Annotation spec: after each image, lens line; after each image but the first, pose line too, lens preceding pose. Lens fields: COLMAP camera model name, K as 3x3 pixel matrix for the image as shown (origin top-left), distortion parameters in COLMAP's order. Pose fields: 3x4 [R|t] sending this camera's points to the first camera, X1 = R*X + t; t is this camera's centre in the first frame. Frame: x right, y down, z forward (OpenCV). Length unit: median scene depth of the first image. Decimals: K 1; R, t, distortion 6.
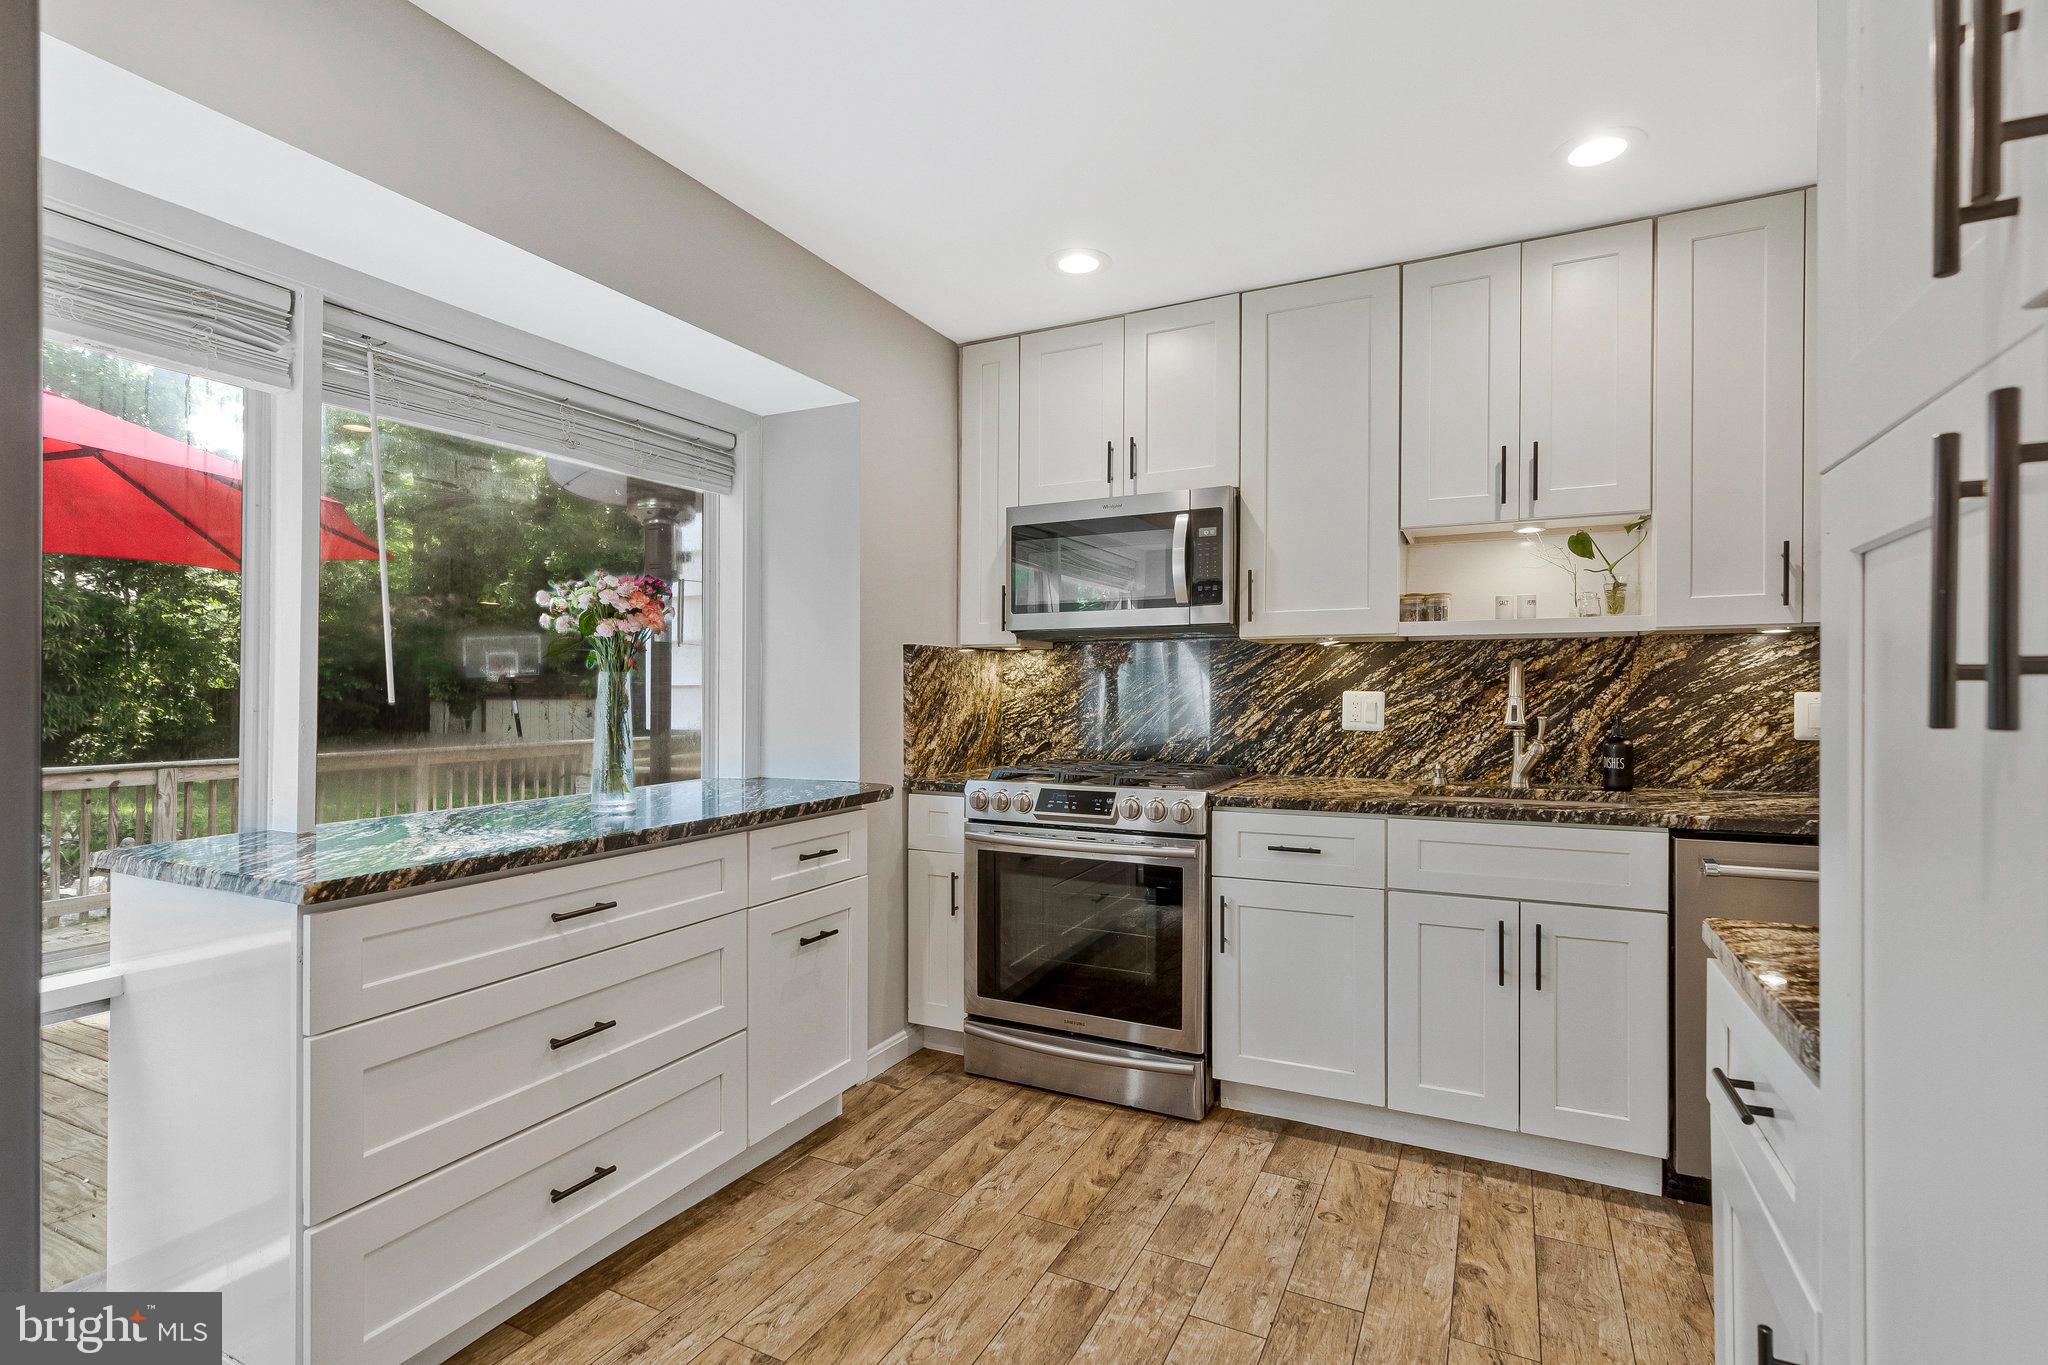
lens RADIAL K [[950.3, 0, 1027.5], [0, 950.3, 691.7], [0, 0, 1]] dist [-0.003711, 0.008265]
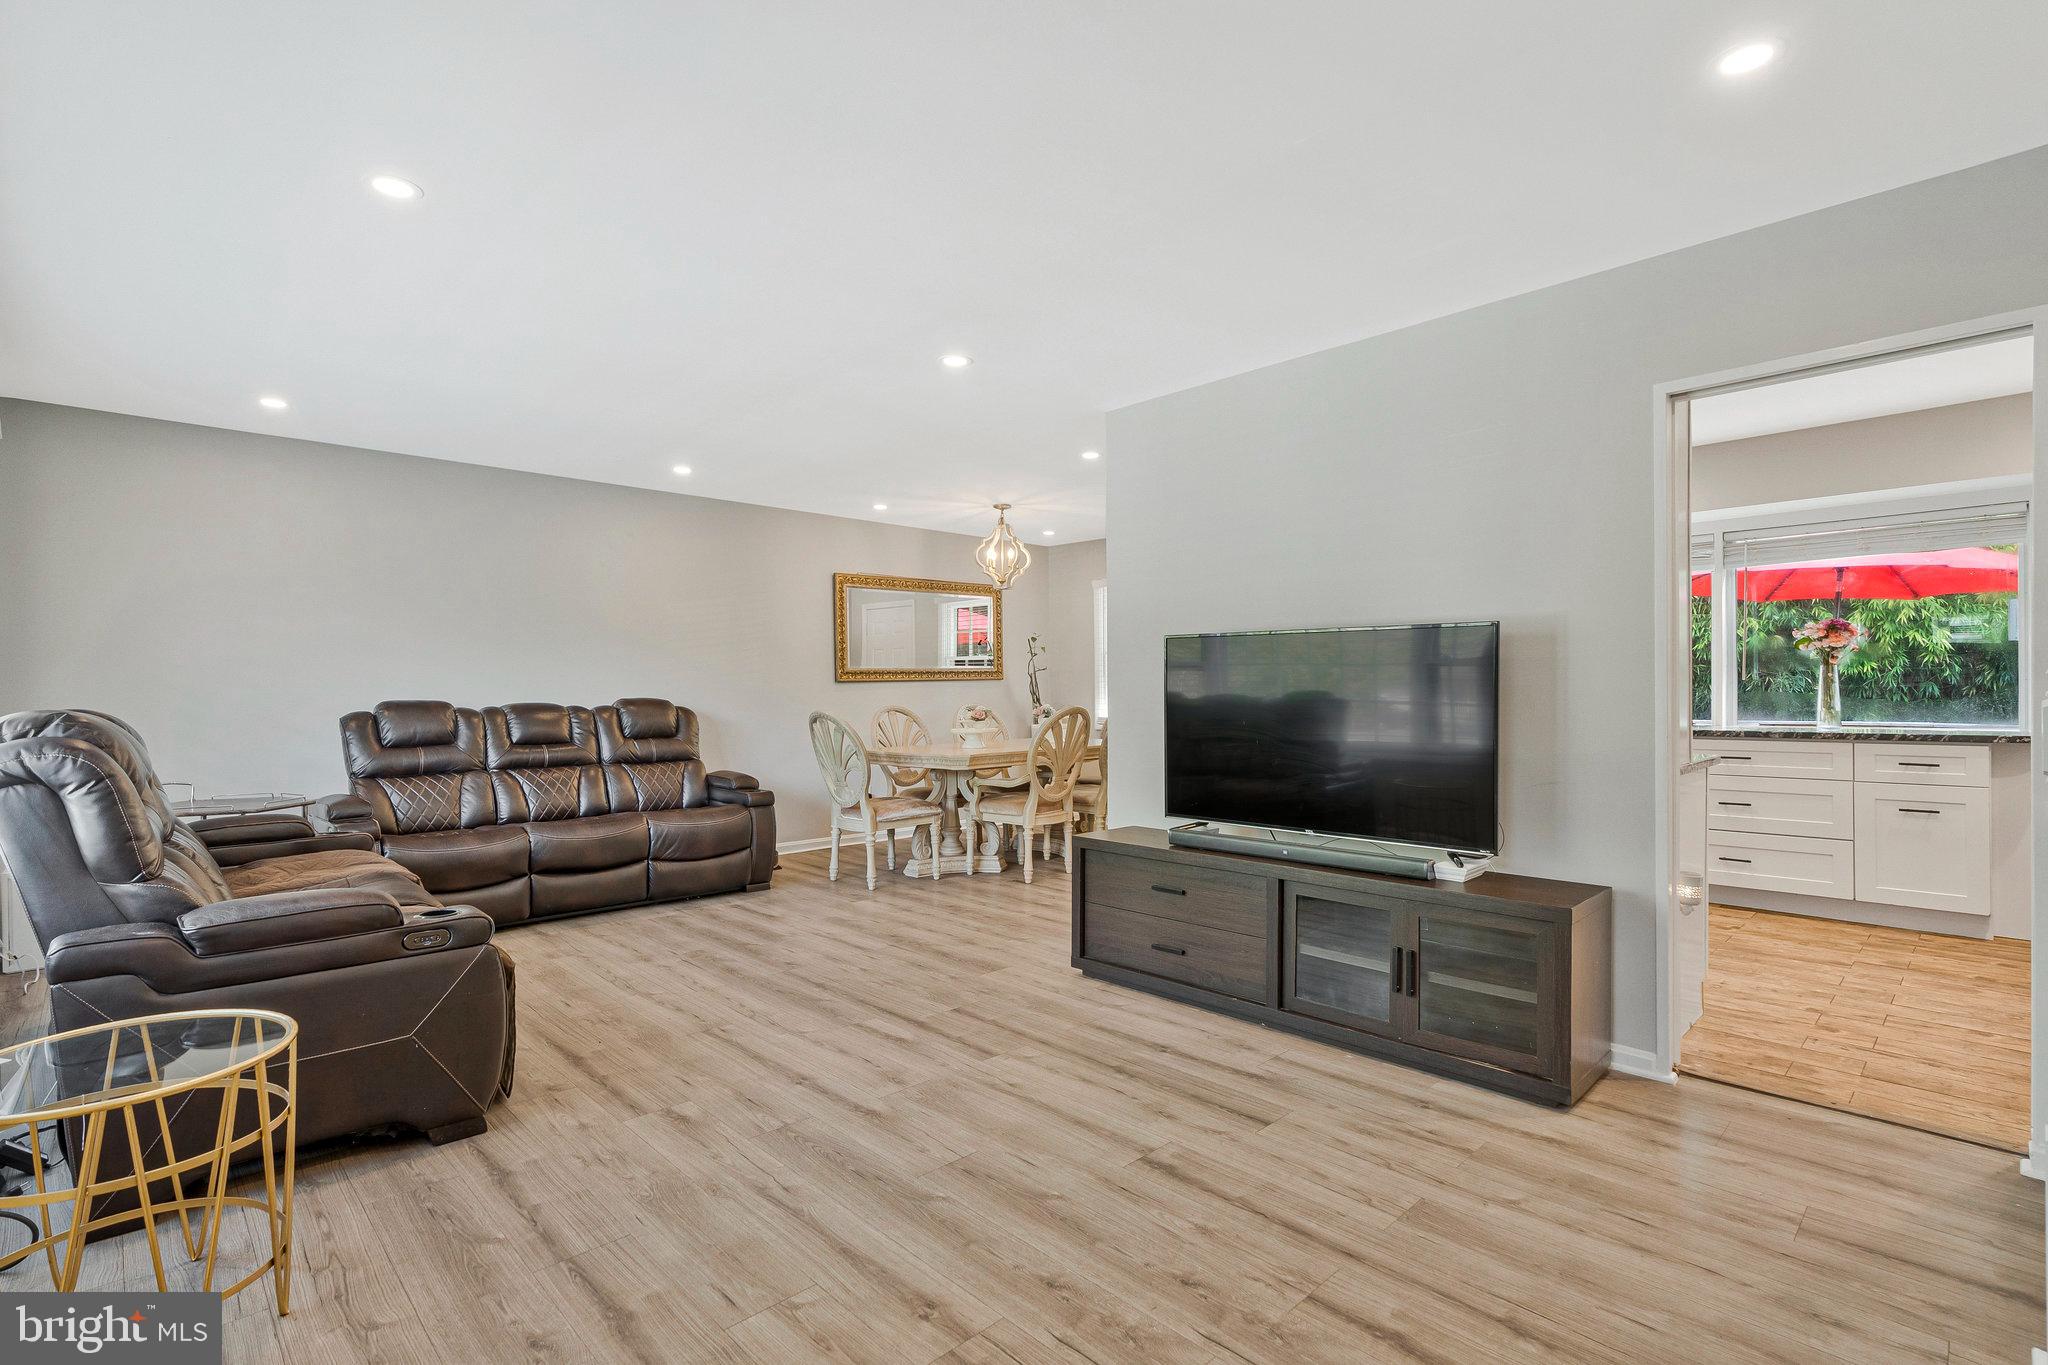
lens RADIAL K [[946.7, 0, 1003.6], [0, 946.7, 686.6], [0, 0, 1]] dist [-0.004149, -0.001010]
pose [[-0.355252, 0.000611, -0.934770, 1.864627], [0.006597, 0.999977, -0.001853, 0.015534], [0.934747, -0.006825, -0.355248, 0.023131]]
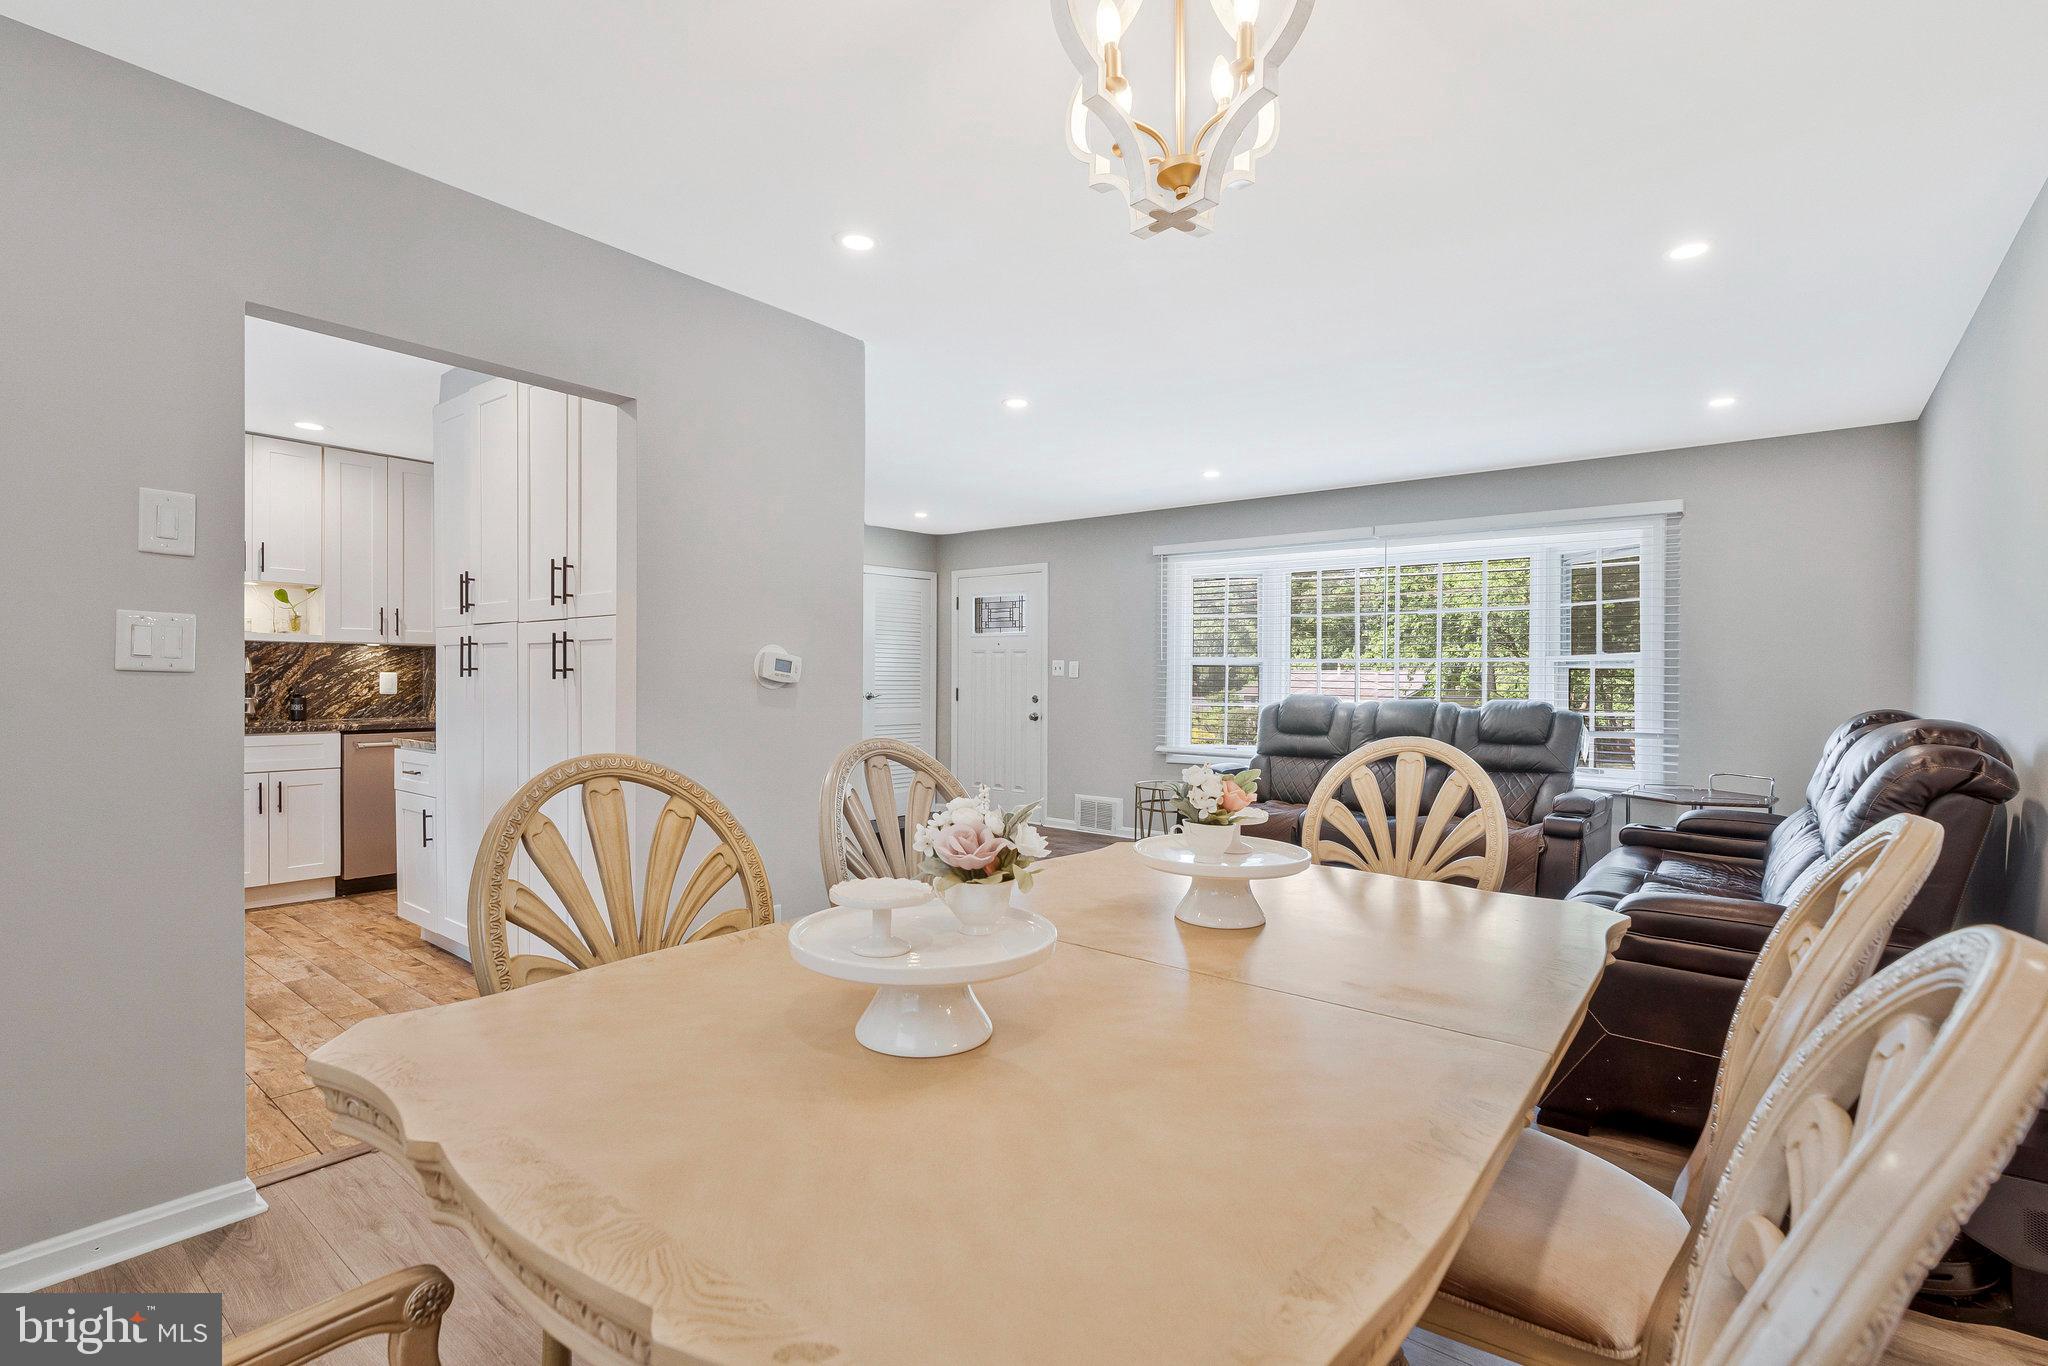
lens RADIAL K [[946.5, 0, 1024.3], [0, 946.5, 693.2], [0, 0, 1]] dist [0.000126, 0.000879]
pose [[0.215402, -0.010808, 0.976466, -0.974481], [-0.009621, 0.999867, 0.013190, 0.004912], [-0.976478, -0.012236, 0.215270, -0.895663]]
